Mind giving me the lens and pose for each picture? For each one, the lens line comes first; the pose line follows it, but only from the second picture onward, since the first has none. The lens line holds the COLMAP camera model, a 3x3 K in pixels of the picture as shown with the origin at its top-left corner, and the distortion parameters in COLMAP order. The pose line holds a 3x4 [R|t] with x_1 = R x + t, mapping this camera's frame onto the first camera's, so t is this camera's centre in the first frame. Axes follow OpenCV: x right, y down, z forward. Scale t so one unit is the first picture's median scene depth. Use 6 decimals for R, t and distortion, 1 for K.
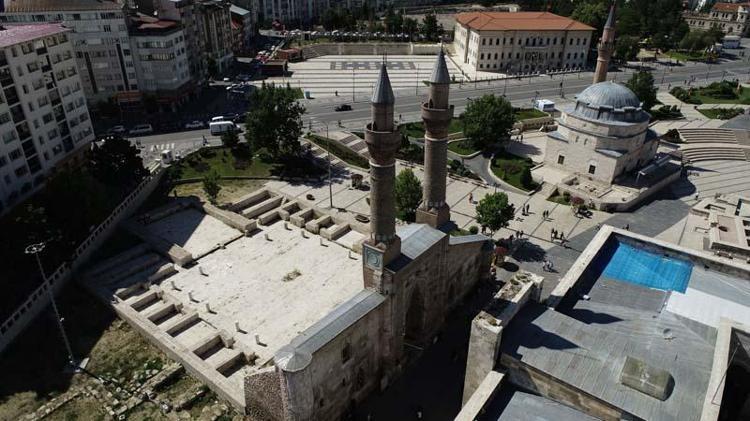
lens RADIAL K [[510.8, 0, 375.0], [0, 510.8, 210.5], [0, 0, 1]] dist [-0.003017, 0.000361]
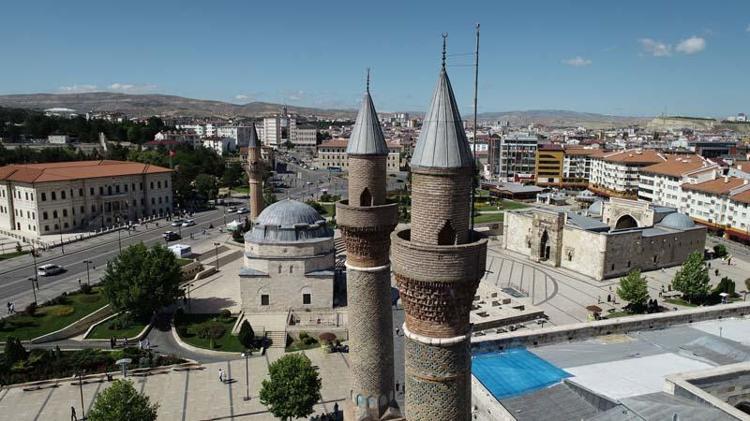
lens RADIAL K [[510.8, 0, 375.0], [0, 510.8, 210.5], [0, 0, 1]] dist [-0.003017, 0.000361]
pose [[0.598443, -0.136126, 0.789516, -0.129302], [0.371333, 0.920346, -0.122782, -0.060753], [-0.709914, 0.366651, 0.601322, 0.319752]]
